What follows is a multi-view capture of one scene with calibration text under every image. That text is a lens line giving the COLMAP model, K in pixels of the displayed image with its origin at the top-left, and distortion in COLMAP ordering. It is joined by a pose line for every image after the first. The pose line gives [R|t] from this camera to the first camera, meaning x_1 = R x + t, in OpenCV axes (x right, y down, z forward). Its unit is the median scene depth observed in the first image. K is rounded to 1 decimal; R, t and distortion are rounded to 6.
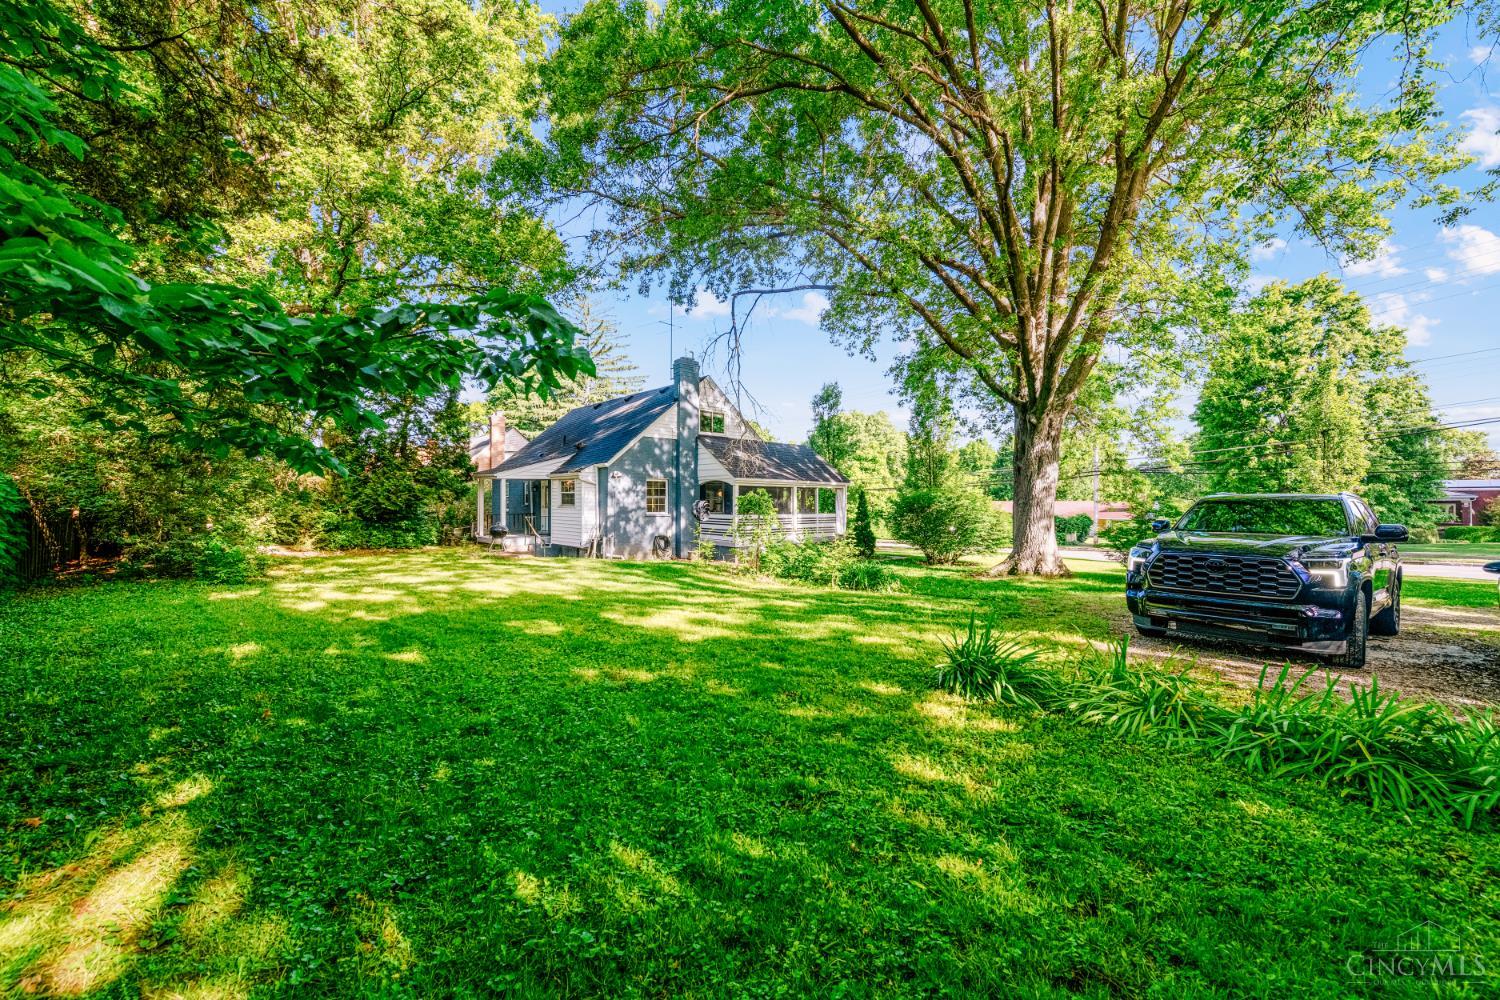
lens RADIAL K [[584.1, 0, 750.0], [0, 584.1, 500.0], [0, 0, 1]] dist [-0.000004, 0.000003]
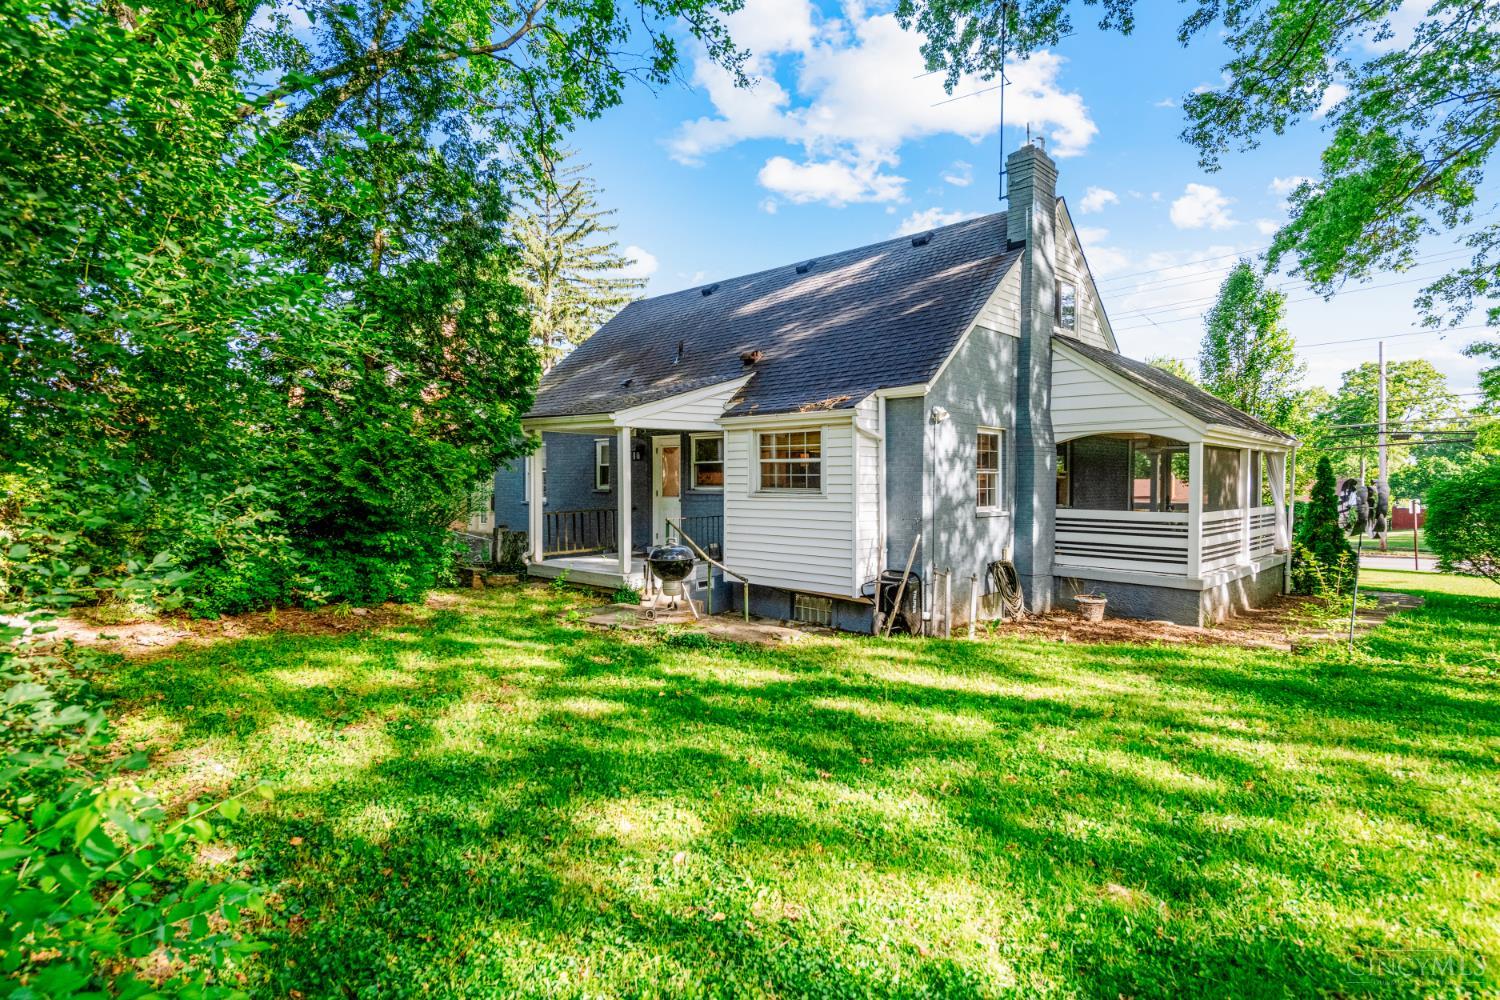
lens RADIAL K [[784.6, 0, 750.0], [0, 784.6, 500.0], [0, 0, 1]] dist [-0.000453, -0.000081]
pose [[0.997760, -0.002071, 0.066863, -0.376140], [0.000076, 0.999555, 0.029832, -0.001908], [-0.066895, -0.029760, 0.997316, 0.449666]]
